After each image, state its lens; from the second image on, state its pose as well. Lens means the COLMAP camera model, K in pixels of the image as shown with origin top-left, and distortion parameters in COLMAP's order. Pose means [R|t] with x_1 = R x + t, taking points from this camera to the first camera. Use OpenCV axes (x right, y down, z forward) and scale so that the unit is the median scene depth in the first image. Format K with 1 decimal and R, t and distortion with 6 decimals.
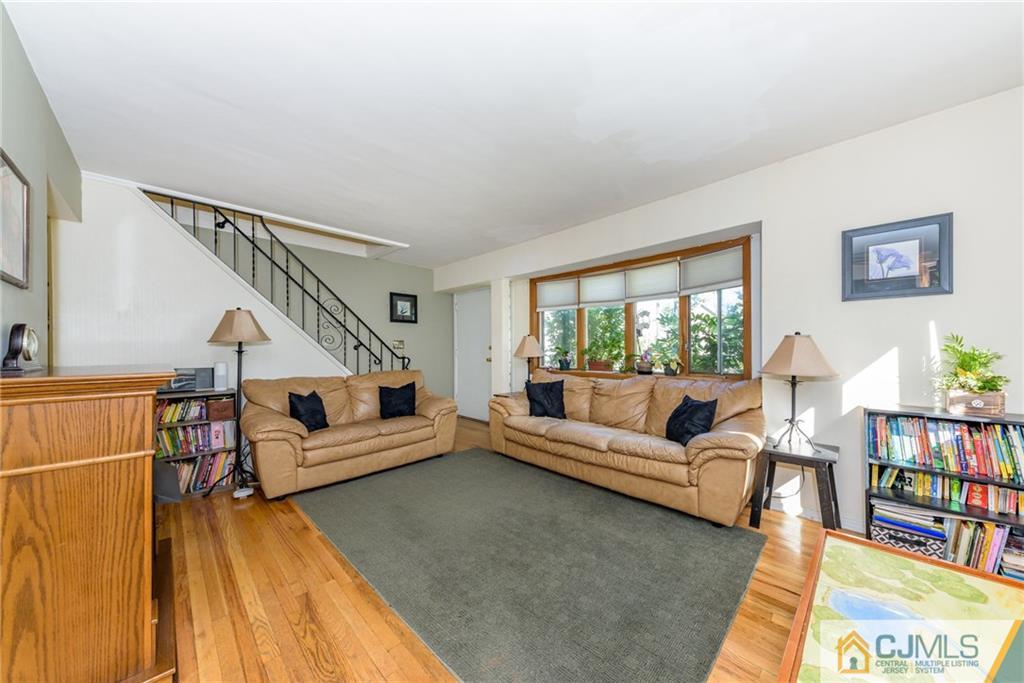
lens RADIAL K [[349.1, 0, 517.4], [0, 349.1, 344.3], [0, 0, 1]] dist [0.009063, -0.000563]
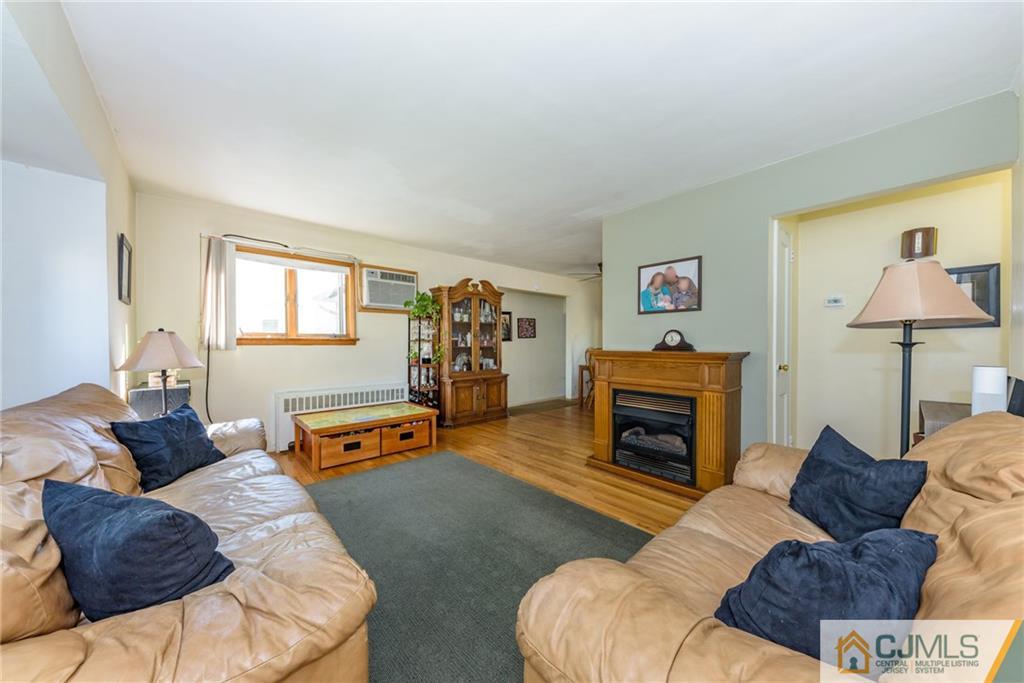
lens RADIAL K [[343.4, 0, 514.3], [0, 343.4, 344.8], [0, 0, 1]] dist [0.000319, 0.000010]
pose [[-0.998629, 0.007141, 0.051865, -0.227255], [0.007033, 0.999973, -0.002264, 0.018992], [-0.051879, -0.001896, -0.998652, 1.505278]]
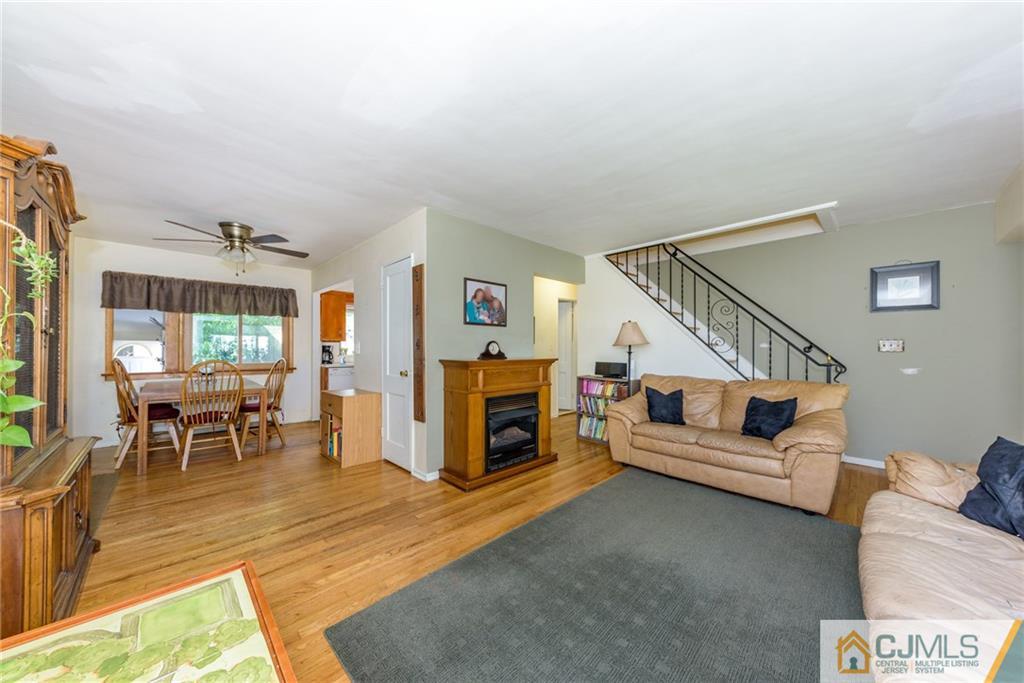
lens RADIAL K [[349.1, 0, 511.3], [0, 349.1, 345.9], [0, 0, 1]] dist [0.009063, -0.000563]
pose [[-0.020150, -0.002772, -0.999793, 0.578323], [0.005845, 0.999979, -0.002891, -0.003501], [0.999780, -0.005902, -0.020133, 0.549647]]
